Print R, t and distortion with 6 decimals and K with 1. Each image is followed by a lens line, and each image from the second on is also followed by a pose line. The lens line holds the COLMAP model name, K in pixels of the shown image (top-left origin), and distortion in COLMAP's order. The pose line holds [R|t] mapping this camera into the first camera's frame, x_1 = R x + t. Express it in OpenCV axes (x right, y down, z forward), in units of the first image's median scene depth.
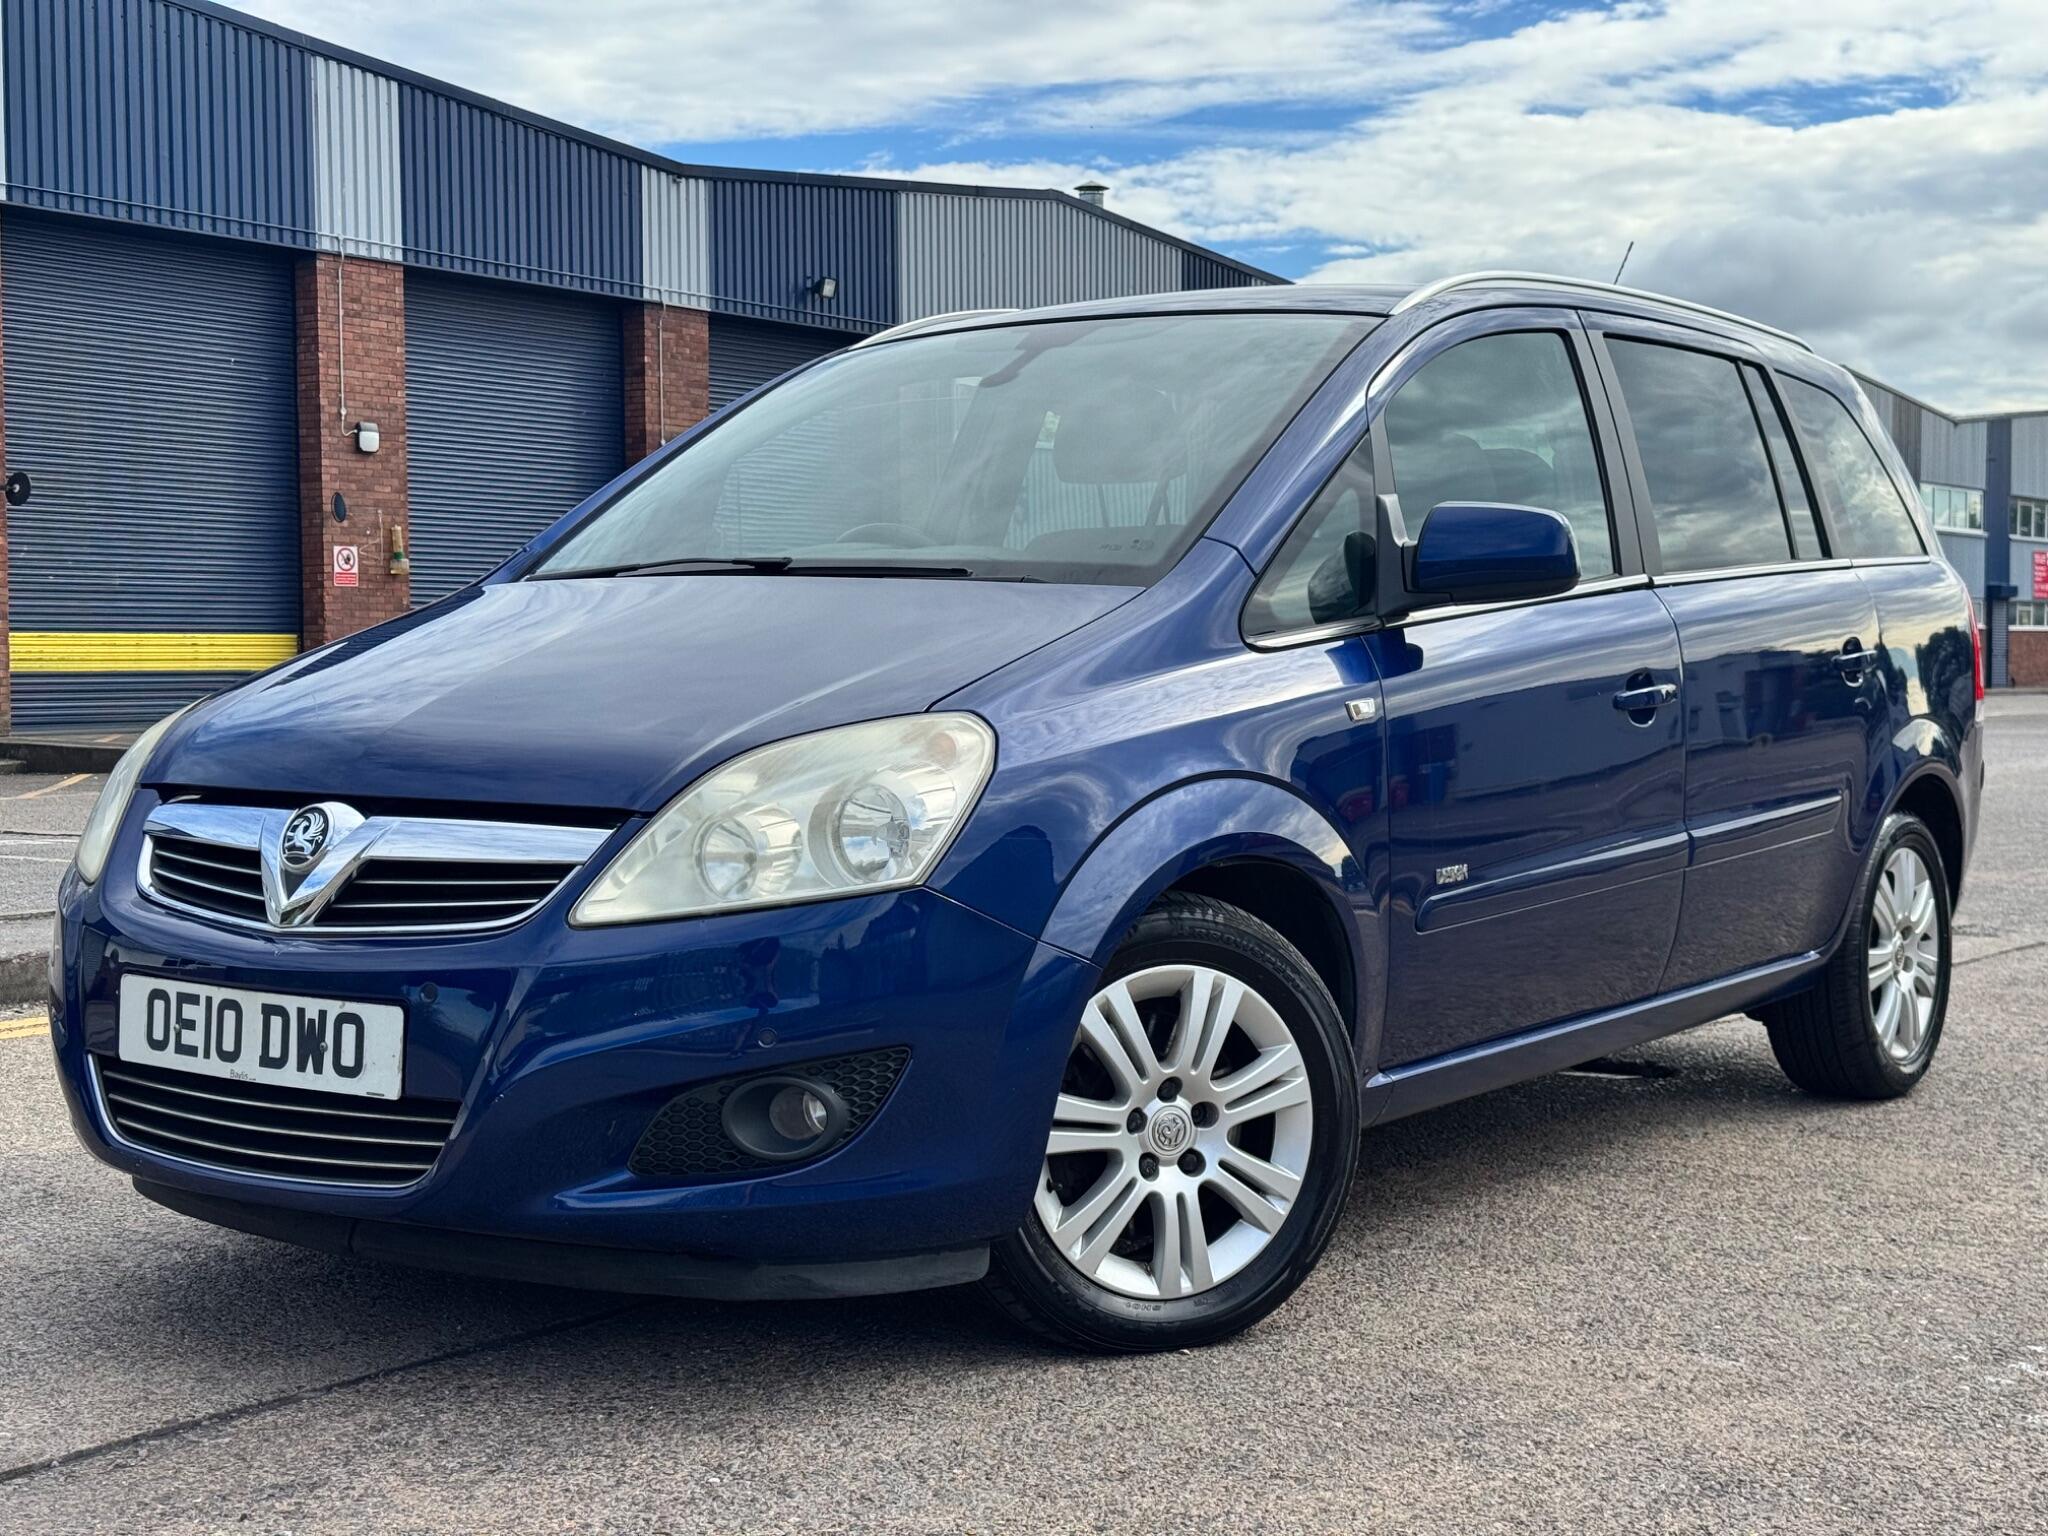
lens RADIAL K [[2739.4, 0, 1024.4], [0, 2739.4, 815.3], [0, 0, 1]] dist [0.073708, 0.000000]
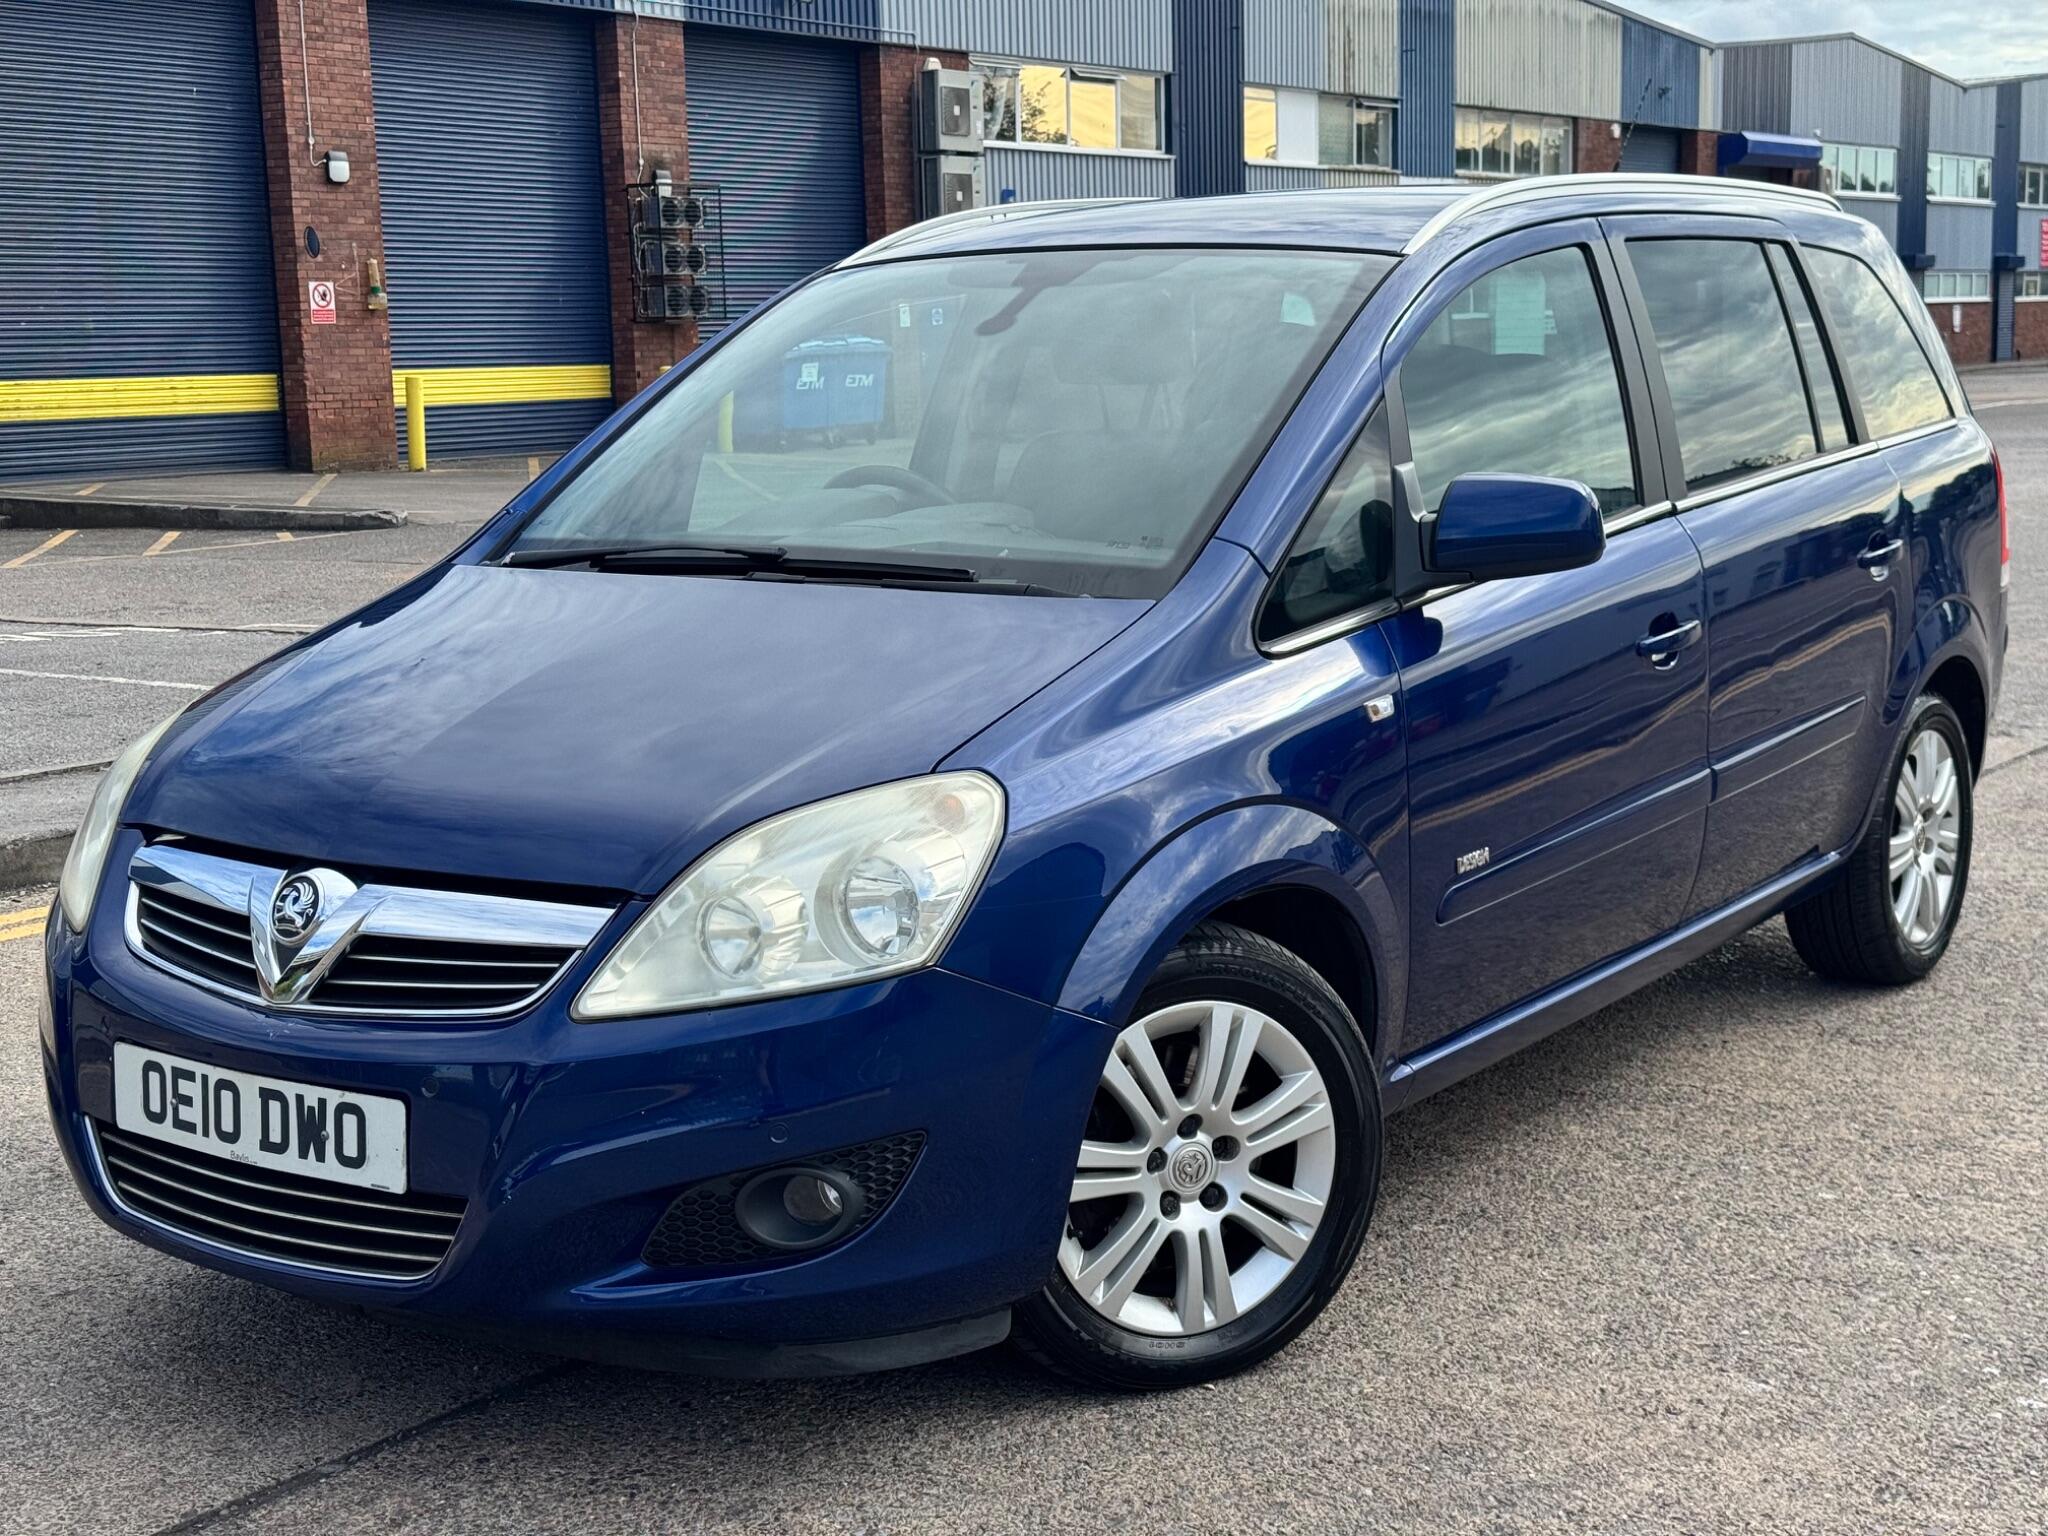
lens RADIAL K [[2739.4, 0, 1027.6], [0, 2739.4, 817.1], [0, 0, 1]] dist [0.073708, 0.000000]
pose [[0.999753, -0.022230, 0.000561, -0.003147], [0.022036, 0.993775, 0.109209, -0.119924], [-0.002985, -0.109170, 0.994019, 0.037755]]
